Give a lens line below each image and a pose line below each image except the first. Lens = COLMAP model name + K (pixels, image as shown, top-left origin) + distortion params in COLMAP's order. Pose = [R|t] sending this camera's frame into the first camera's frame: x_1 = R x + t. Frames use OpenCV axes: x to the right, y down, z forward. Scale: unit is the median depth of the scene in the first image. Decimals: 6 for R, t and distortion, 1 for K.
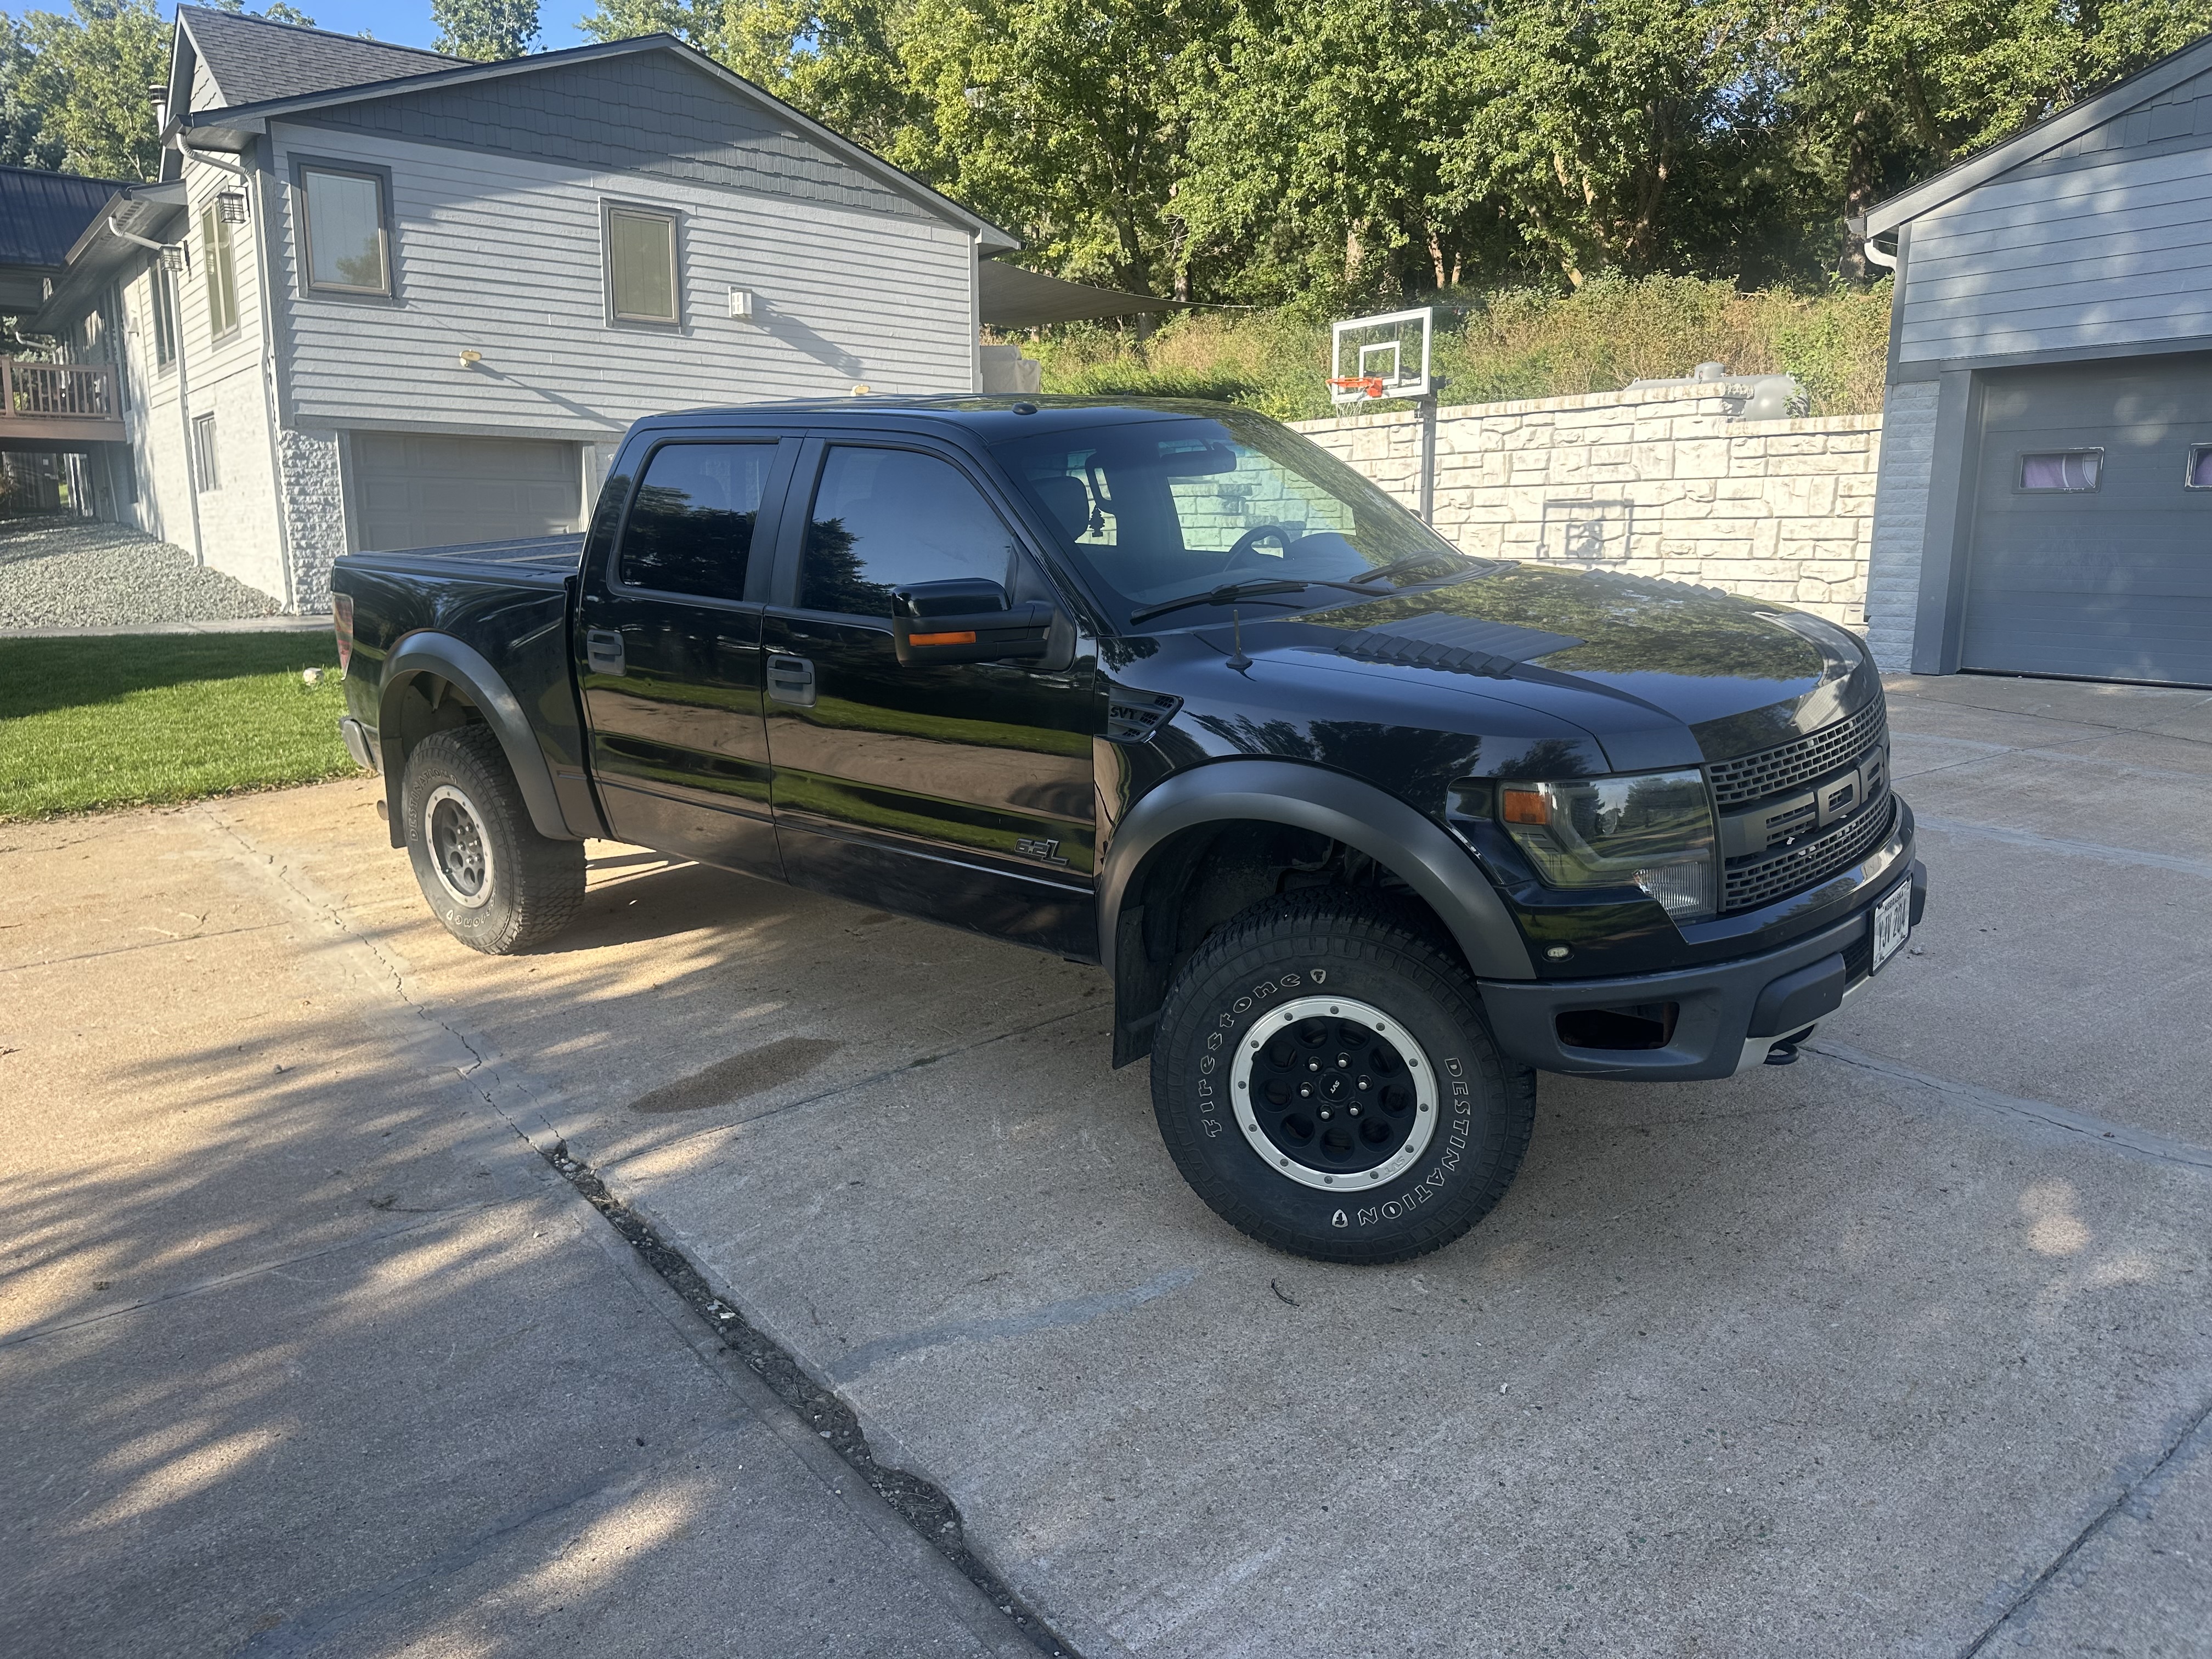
lens RADIAL K [[1565.6, 0, 1121.0], [0, 1565.6, 800.4], [0, 0, 1]] dist [0.014991, -0.021883]
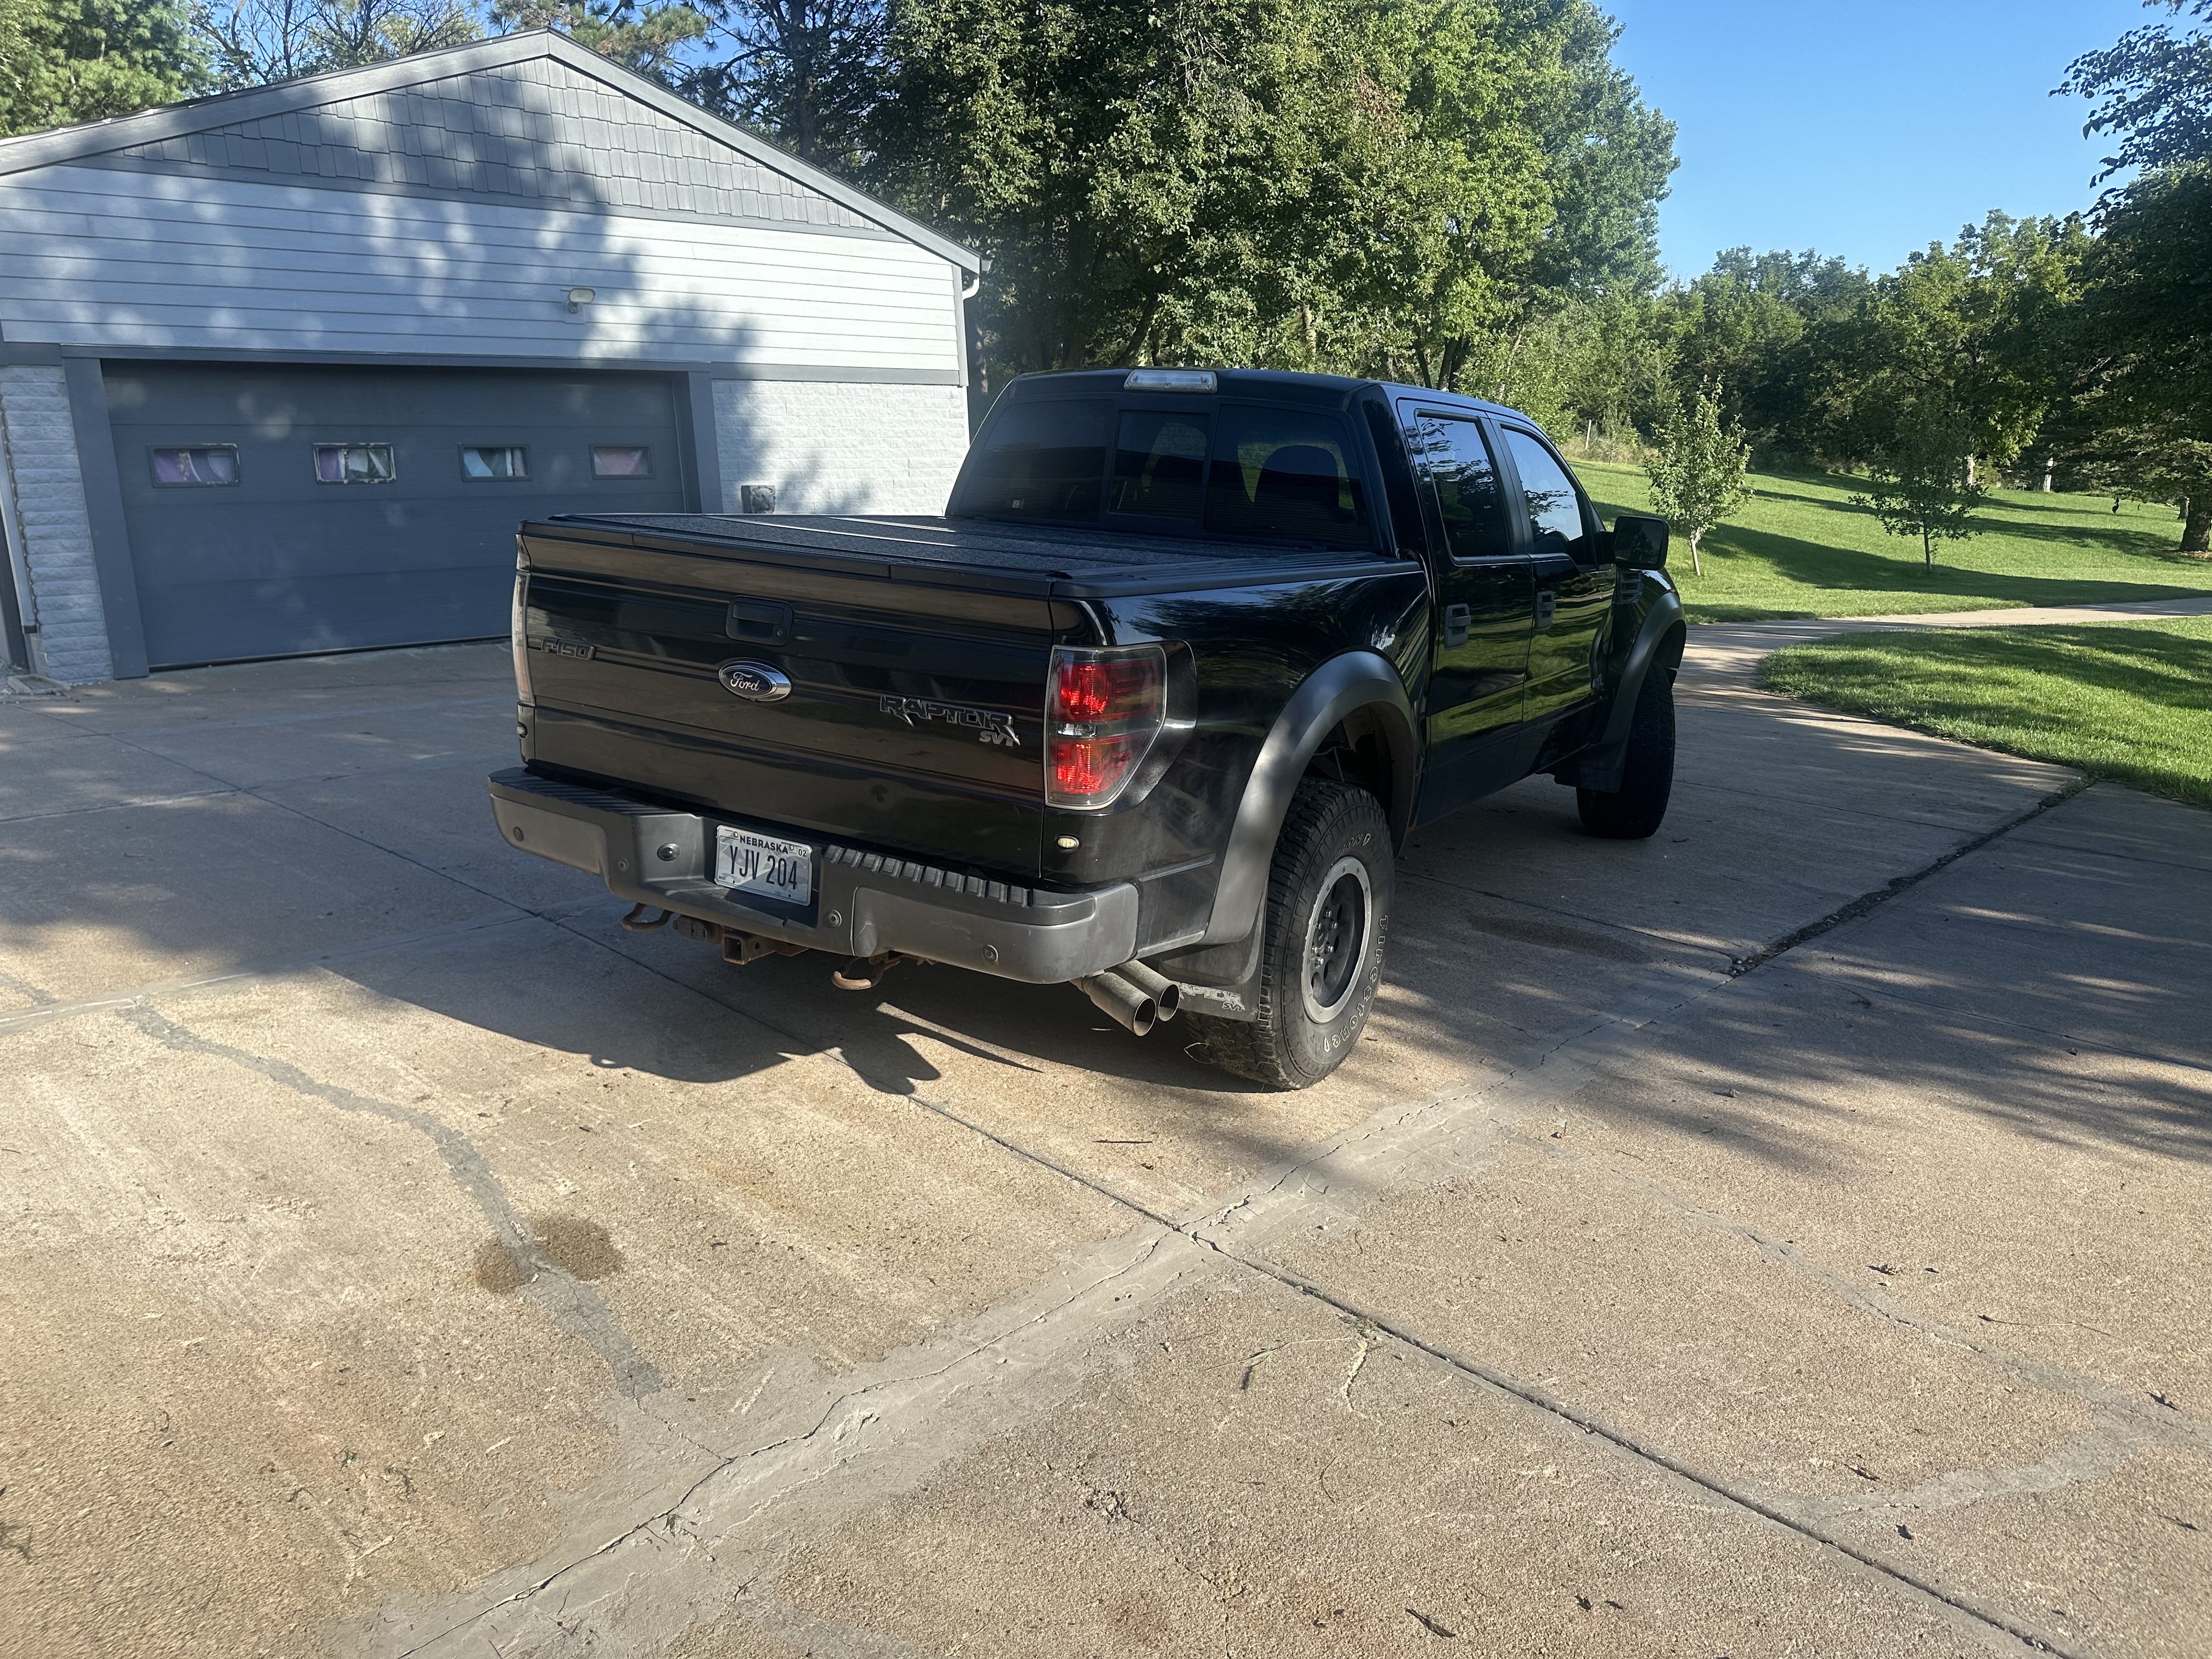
lens RADIAL K [[1570.1, 0, 1116.6], [0, 1570.1, 832.4], [0, 0, 1]] dist [0.005217, -0.048773]
pose [[-0.143211, -0.203148, 0.968618, -0.347231], [0.194553, 0.953832, 0.228811, -0.062468], [-0.970381, 0.221215, -0.097076, 0.365344]]
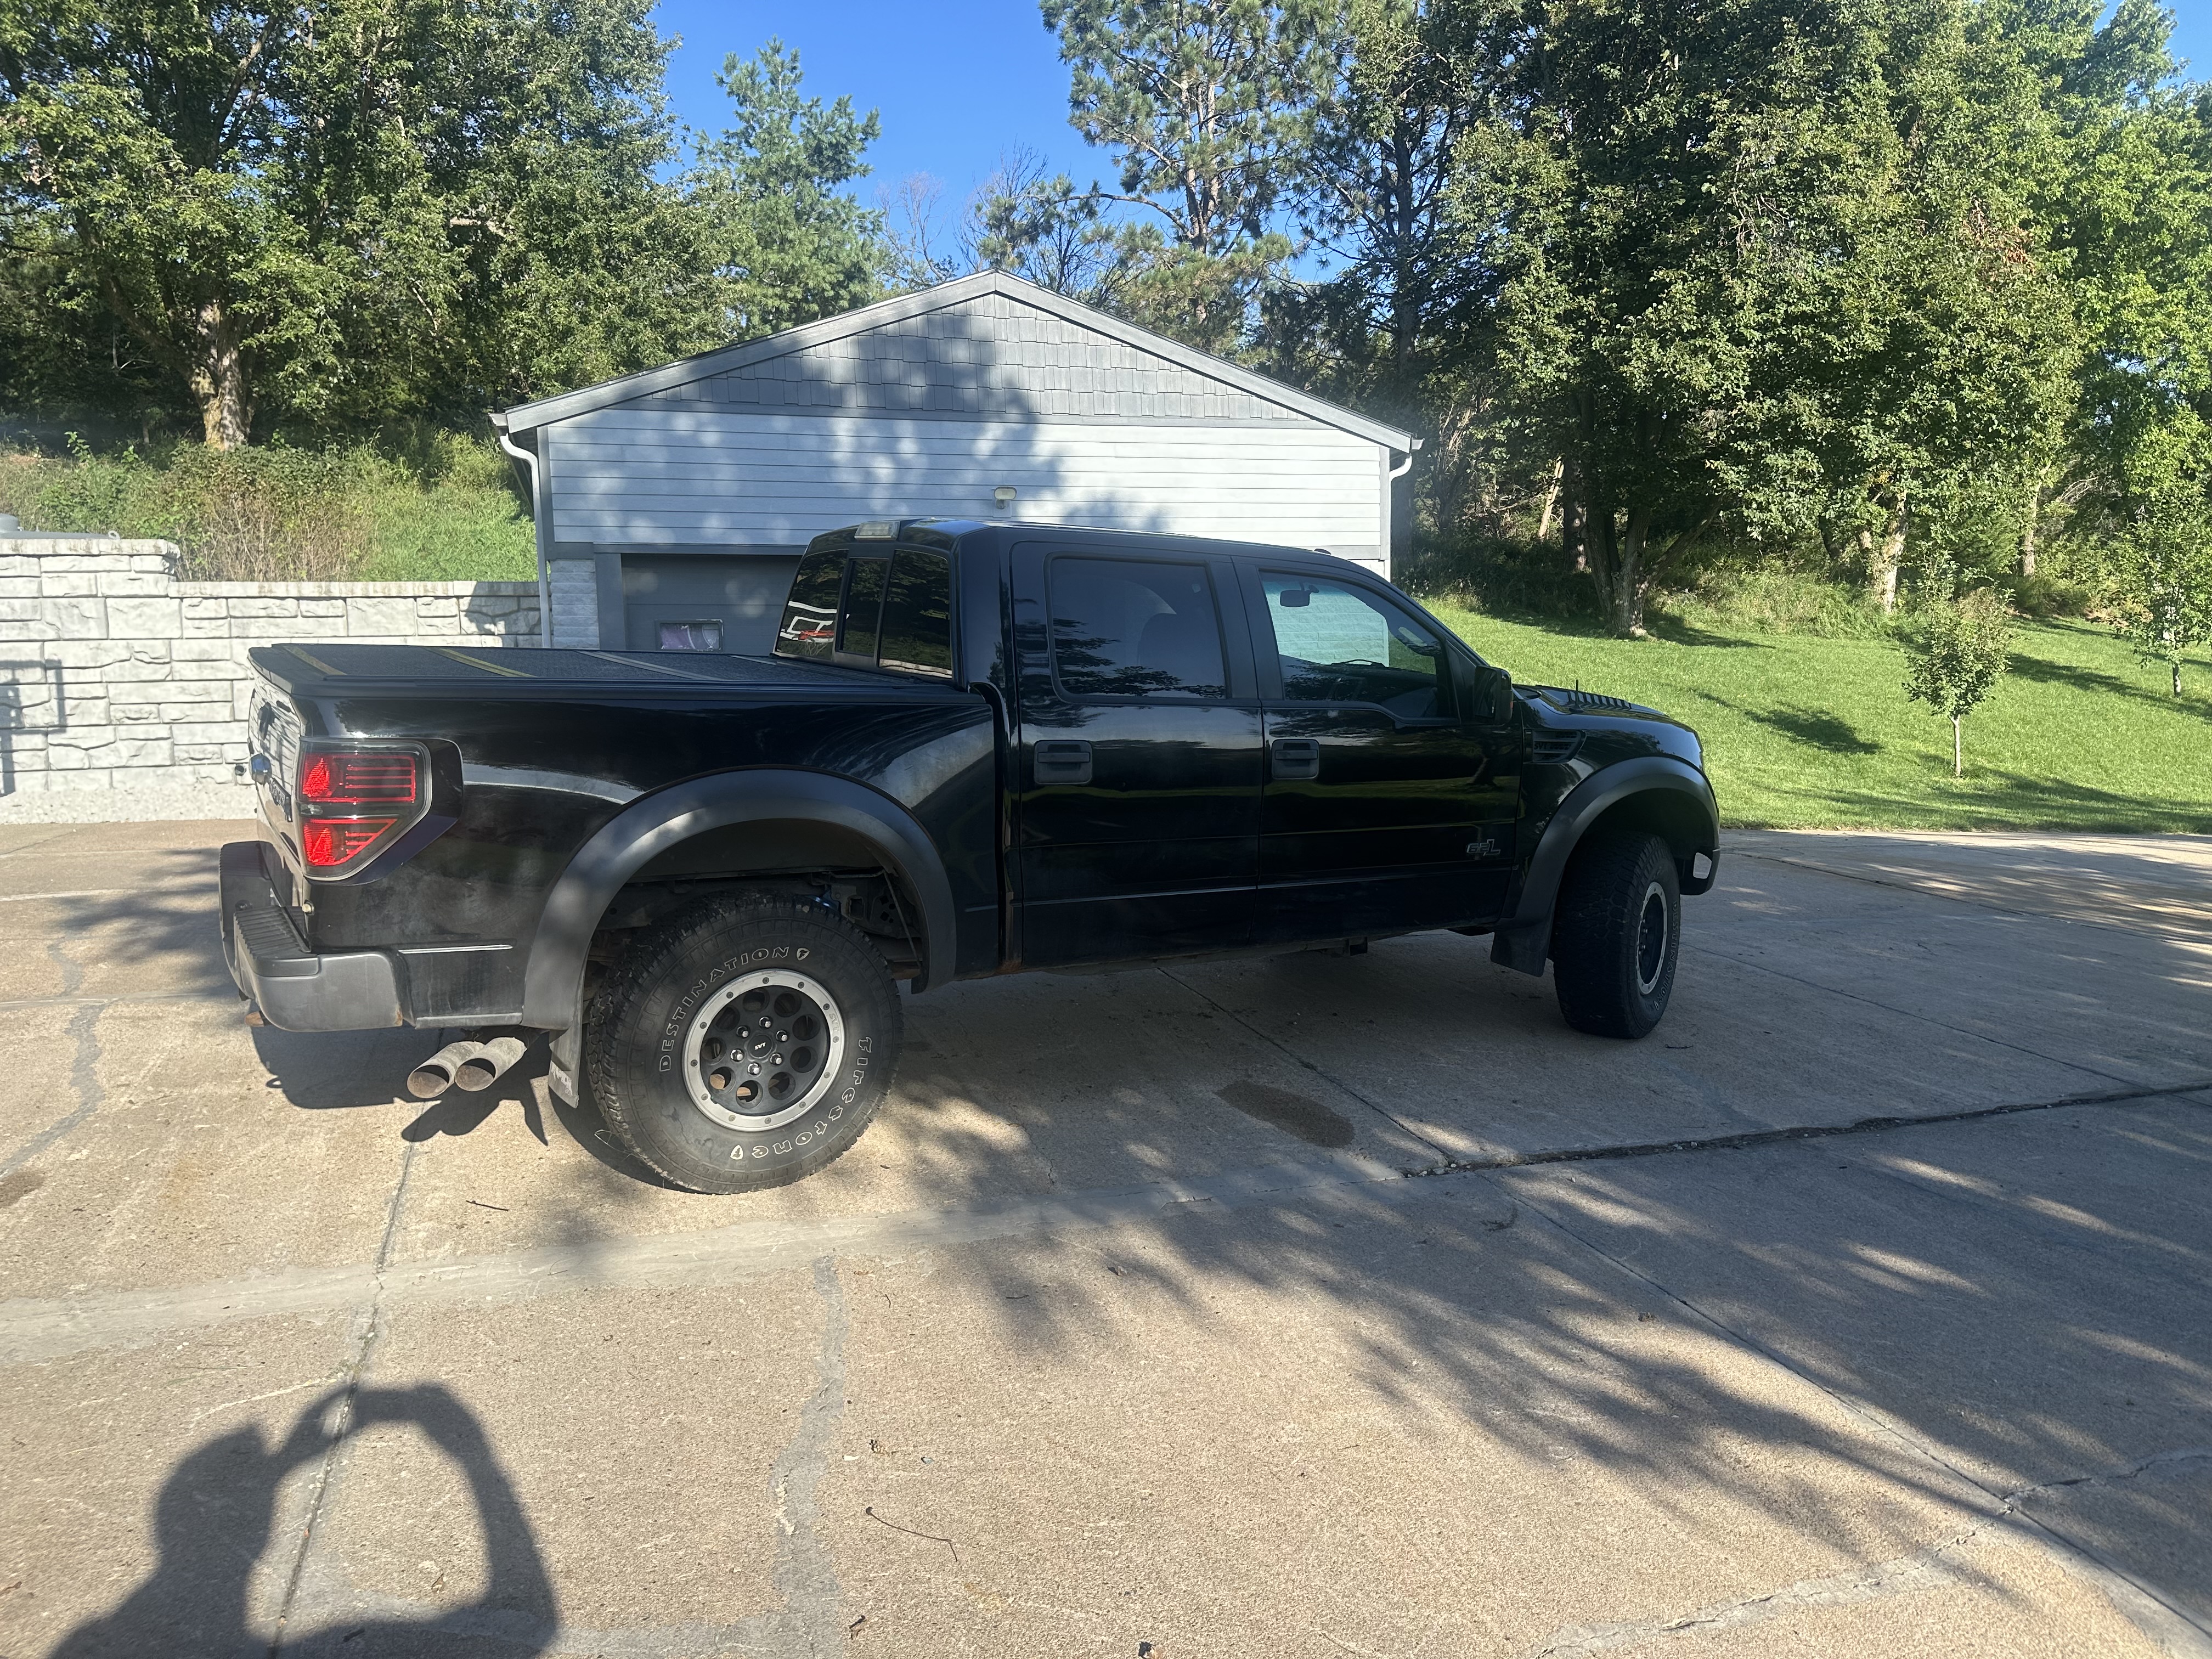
lens RADIAL K [[1543.7, 0, 1115.8], [0, 1543.7, 835.2], [0, 0, 1]] dist [0.029668, -0.049590]
pose [[0.317835, -0.094364, 0.943439, -0.339287], [0.179463, 0.983036, 0.037865, -0.022383], [-0.931007, 0.157278, 0.329378, 0.183495]]
